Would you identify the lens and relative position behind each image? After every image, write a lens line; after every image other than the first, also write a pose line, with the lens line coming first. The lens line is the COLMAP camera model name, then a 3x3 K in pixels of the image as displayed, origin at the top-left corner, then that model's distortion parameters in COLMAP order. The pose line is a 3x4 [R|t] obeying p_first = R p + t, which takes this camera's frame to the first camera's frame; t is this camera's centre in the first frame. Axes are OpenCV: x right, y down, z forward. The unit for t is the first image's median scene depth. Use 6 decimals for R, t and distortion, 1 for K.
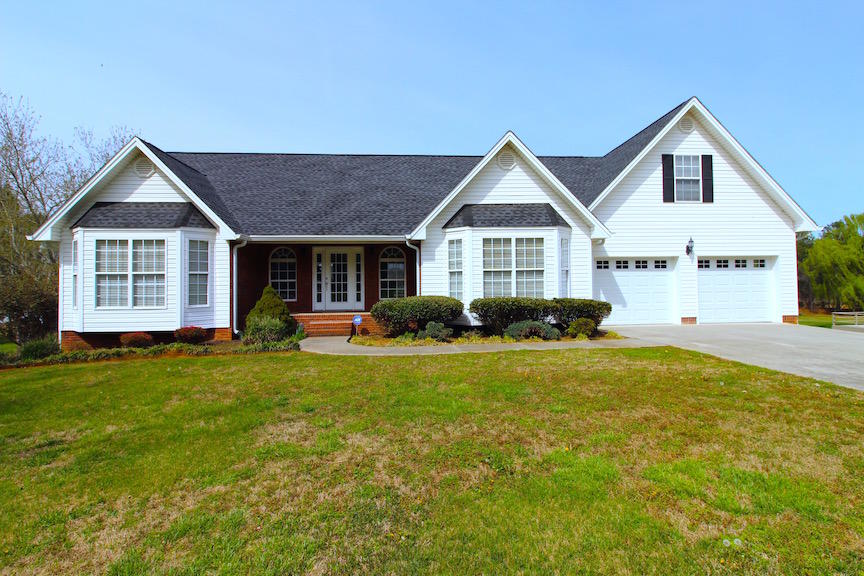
lens RADIAL K [[480.4, 0, 445.6], [0, 480.4, 280.4], [0, 0, 1]] dist [-0.007445, -0.006300]
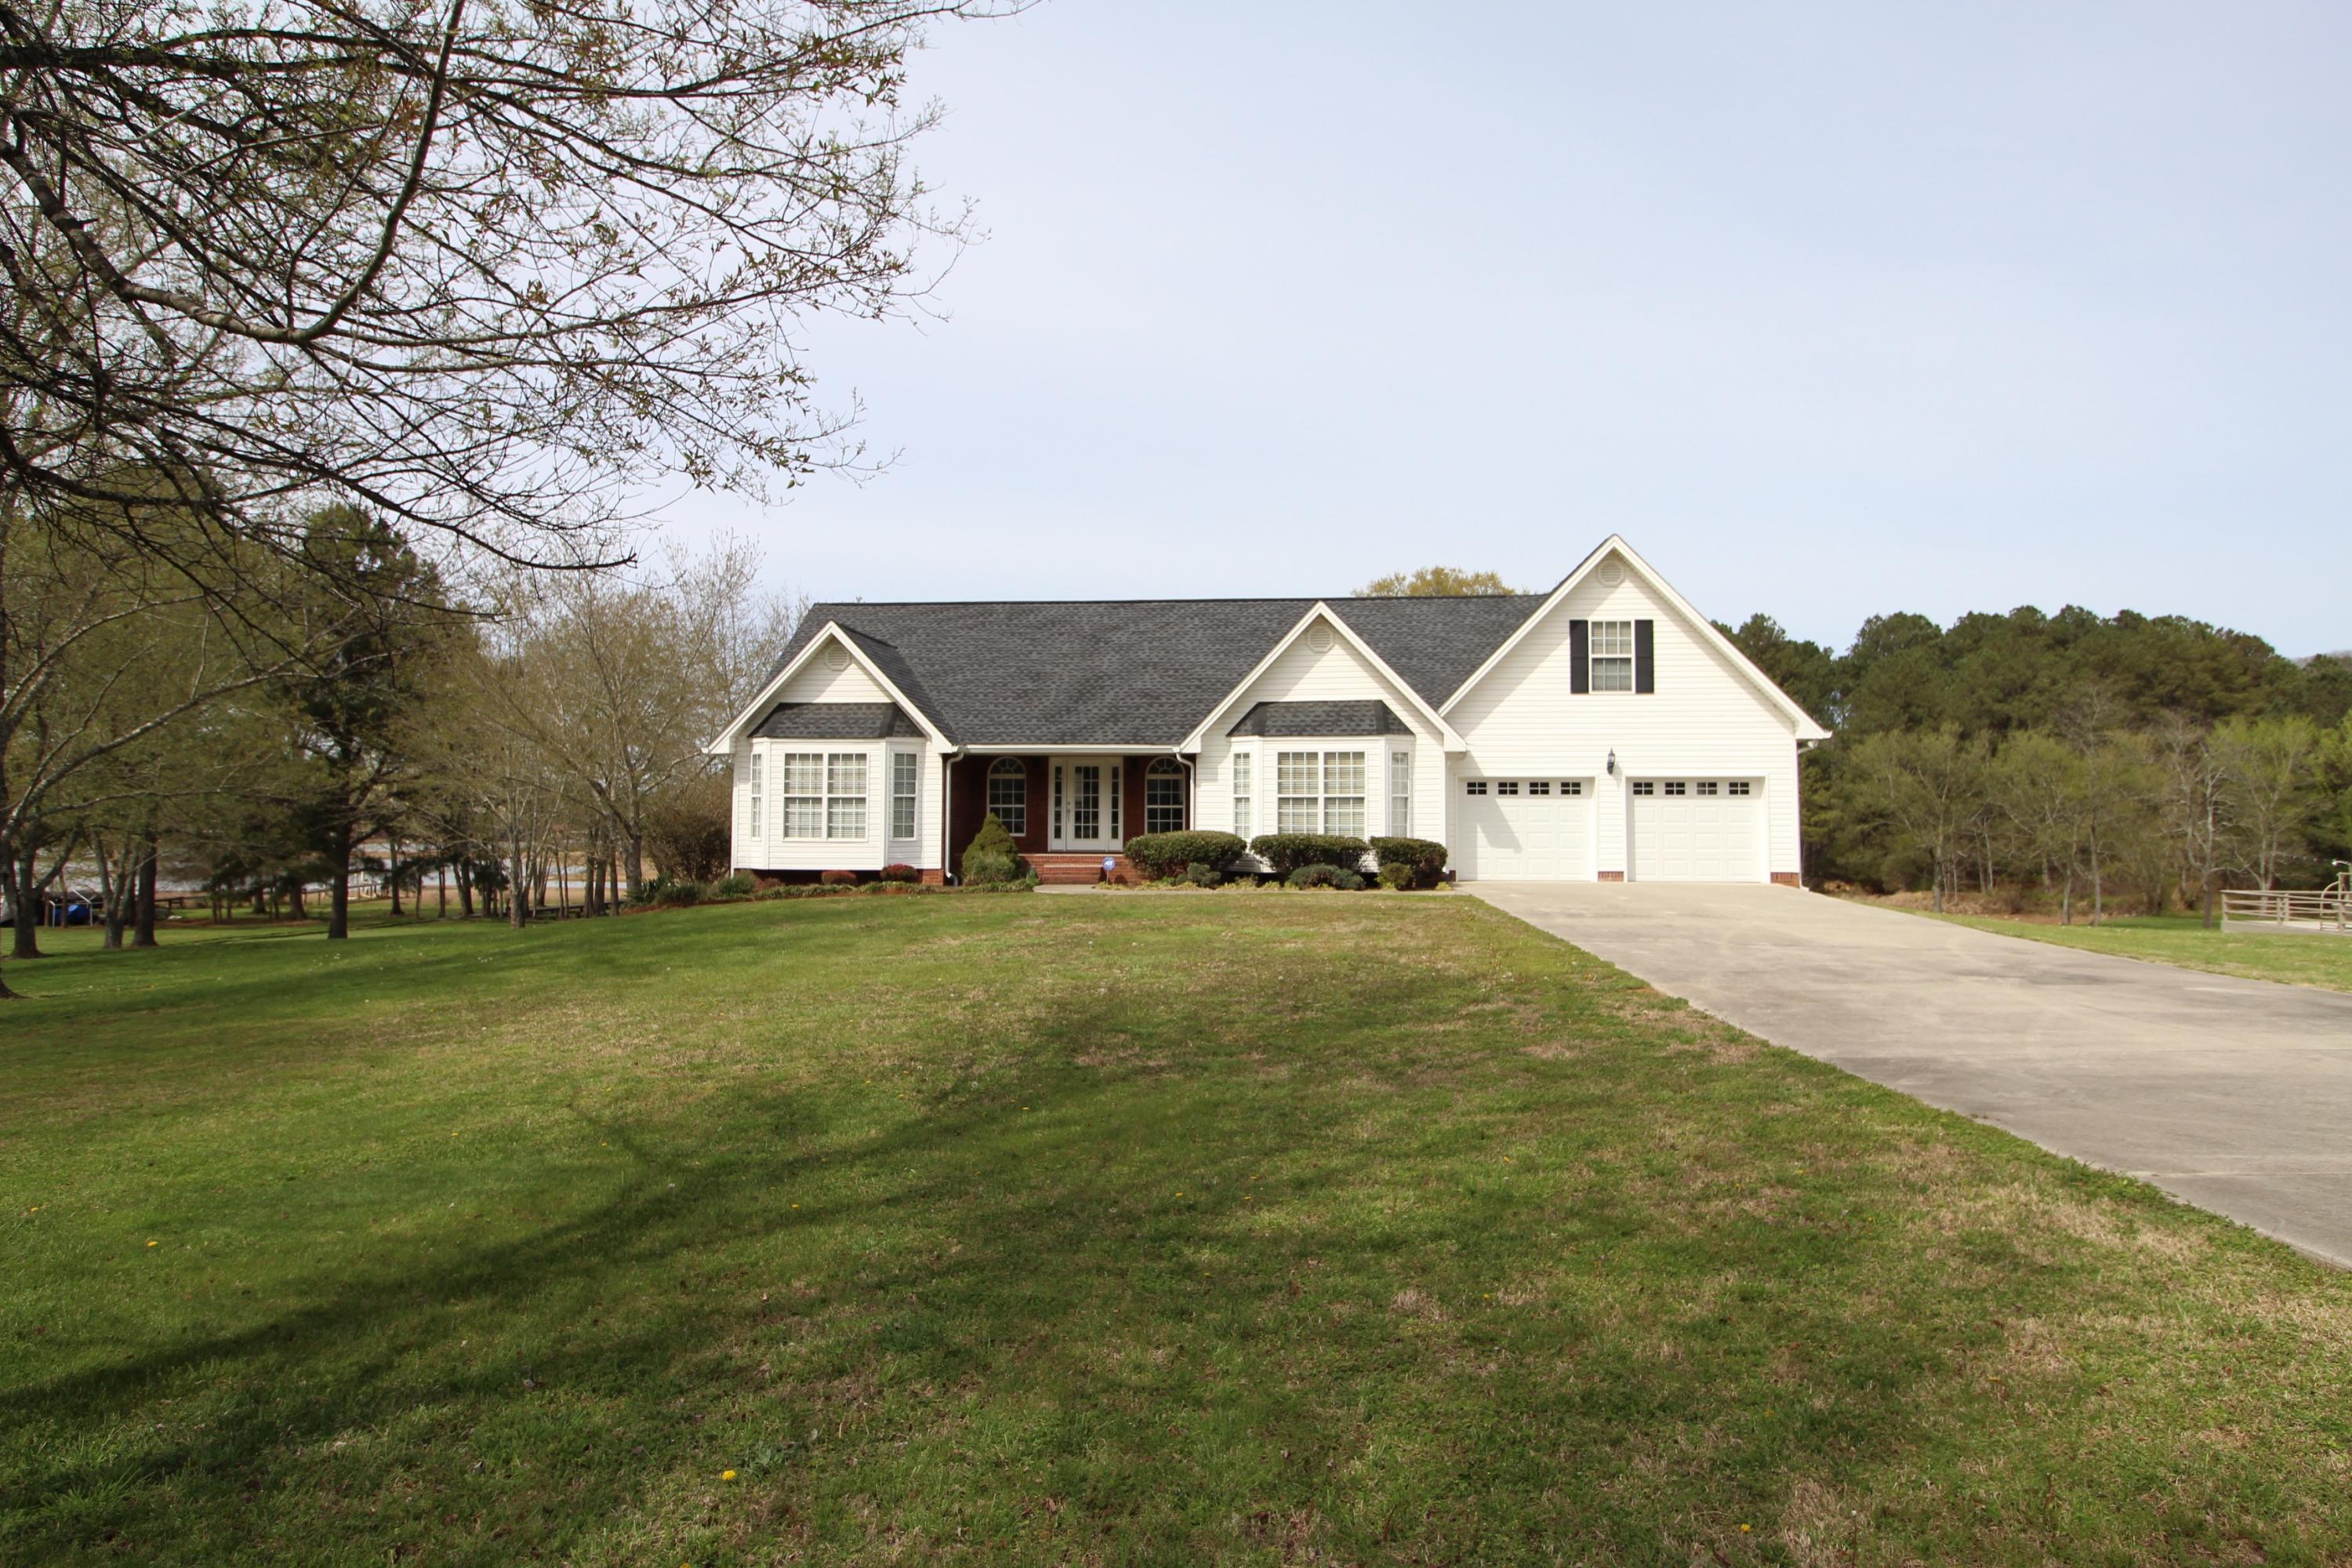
lens RADIAL K [[1473.6, 0, 1180.9], [0, 1473.6, 763.2], [0, 0, 1]] dist [-0.005812, -0.001280]
pose [[0.984421, 0.007533, -0.175669, 0.304331], [-0.011337, 0.999722, -0.020659, -0.022343], [0.175464, 0.022328, 0.984233, -1.137636]]
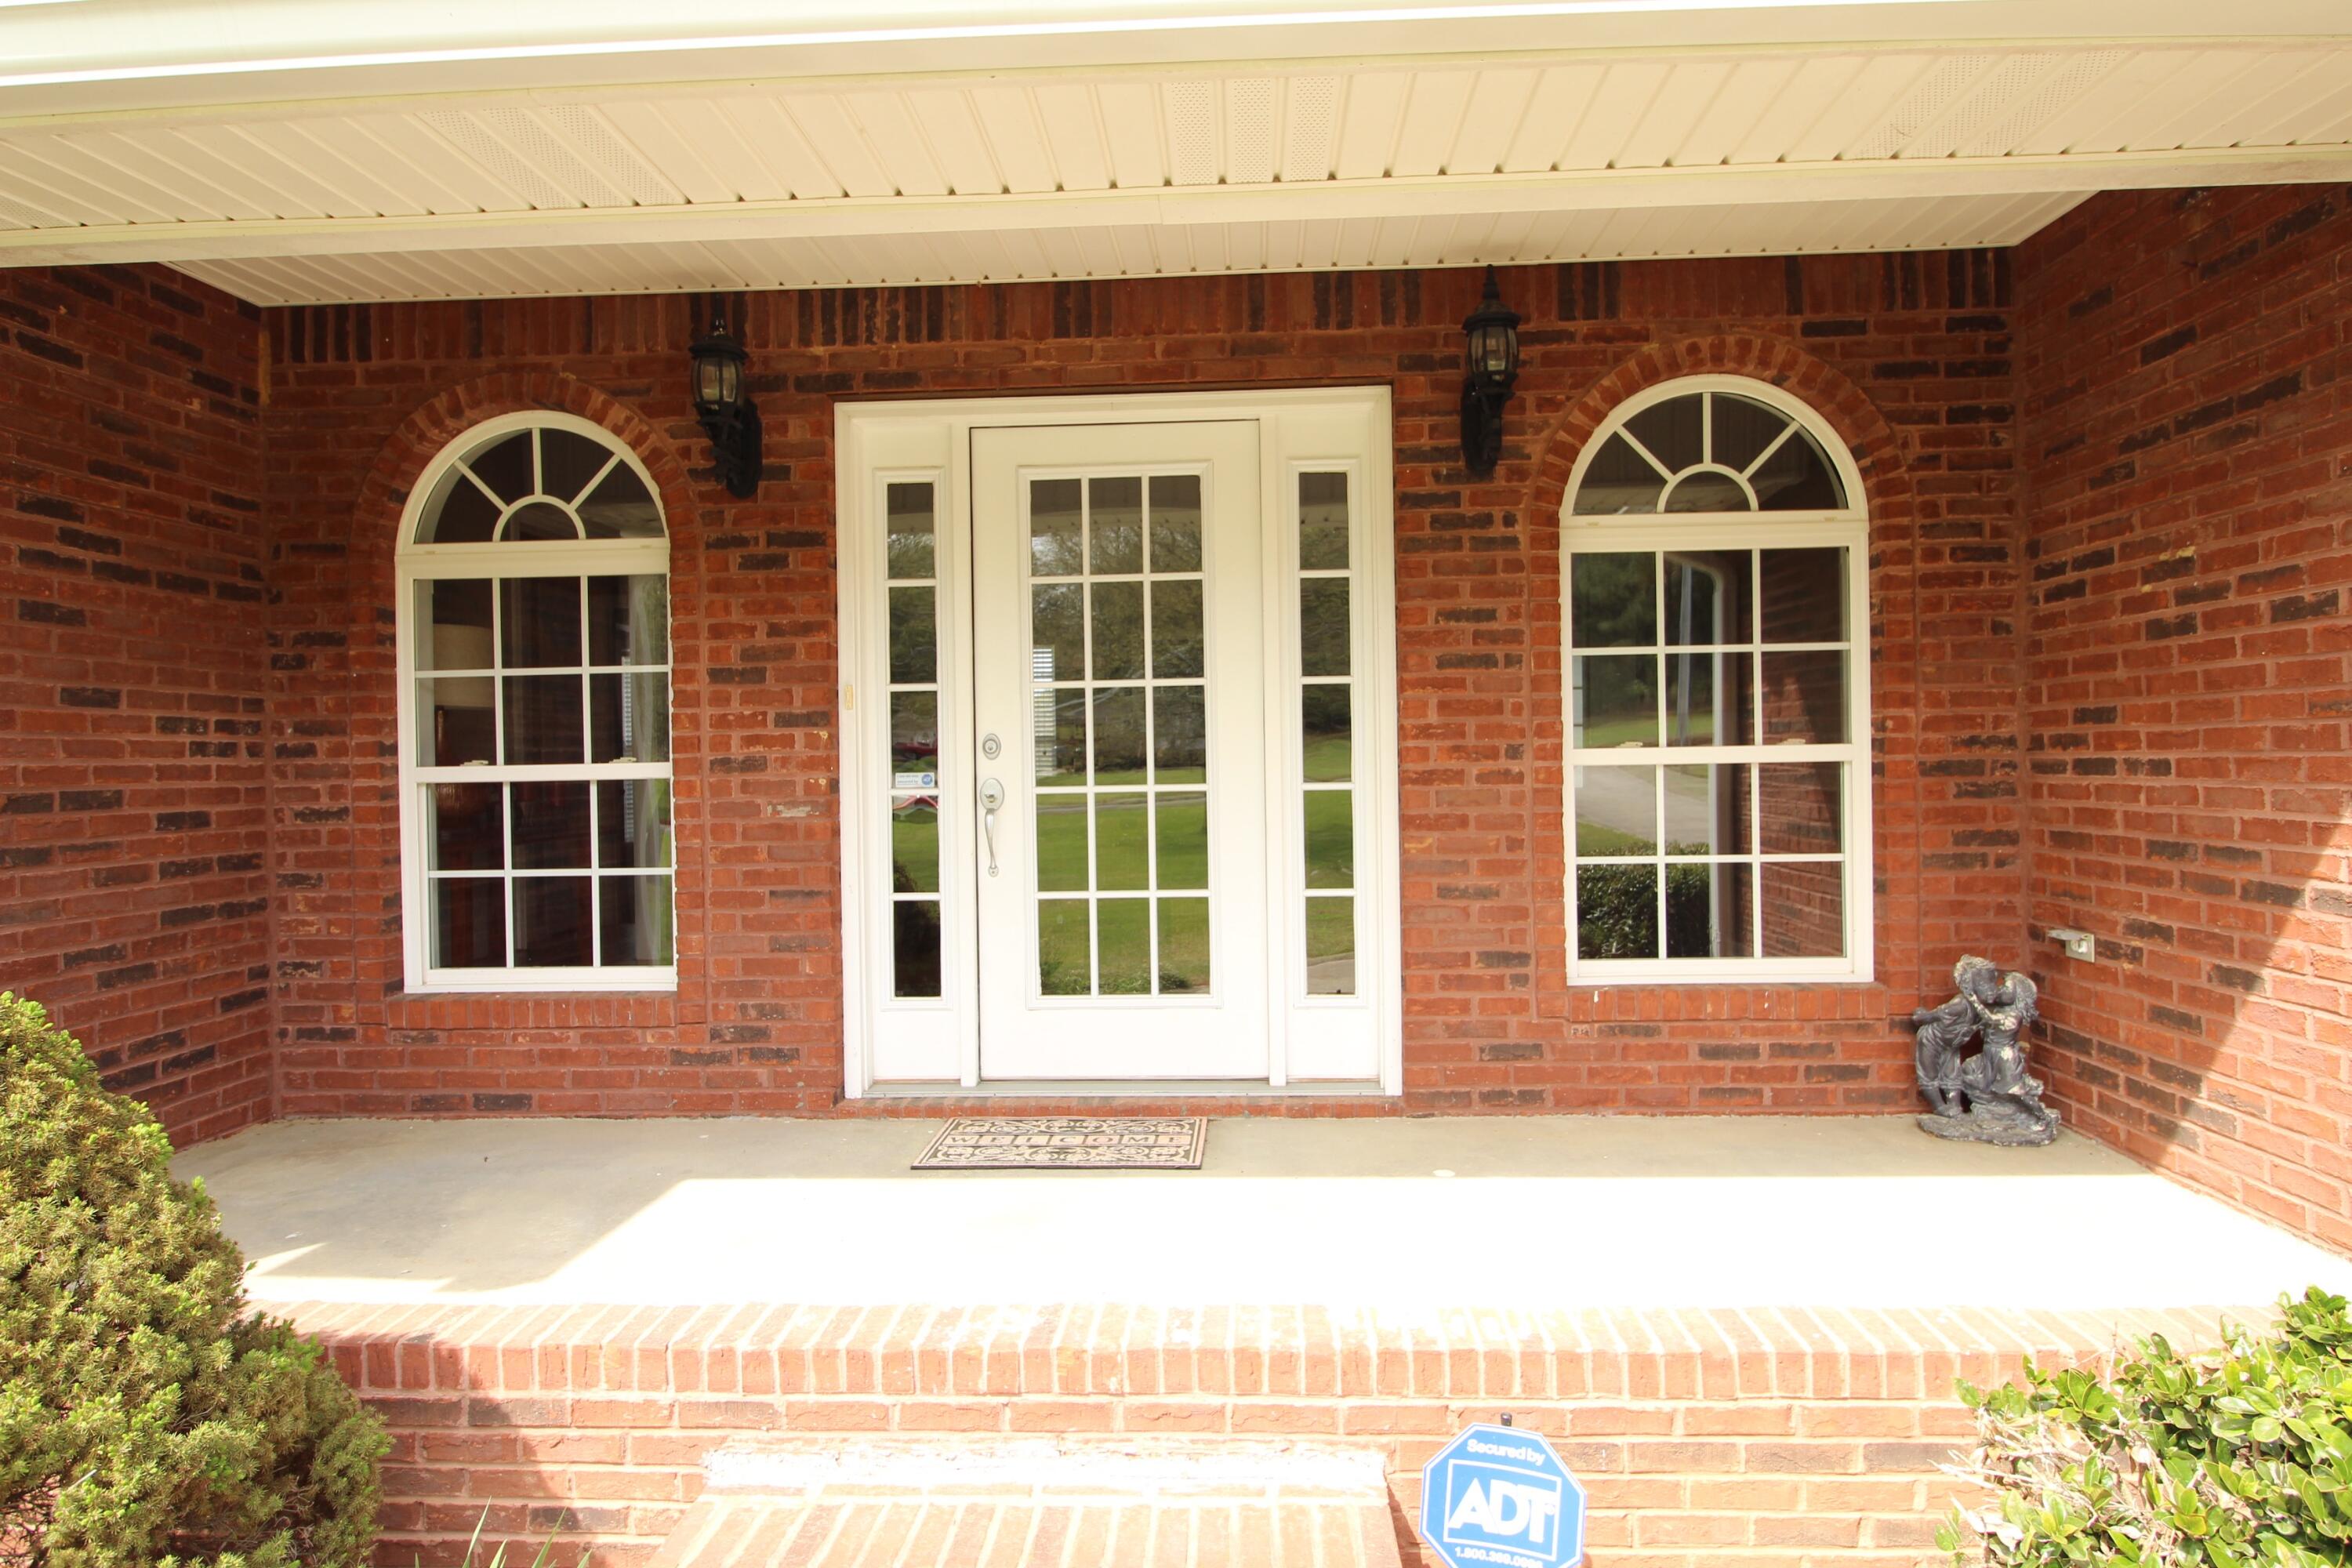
lens RADIAL K [[1307.9, 0, 1180.7], [0, 1307.9, 768.9], [0, 0, 1]] dist [-0.007445, -0.006300]
pose [[0.992956, -0.004340, -0.118401, -0.202090], [0.008616, 0.999328, 0.035629, -0.009268], [0.118166, -0.036399, 0.992326, 0.840512]]
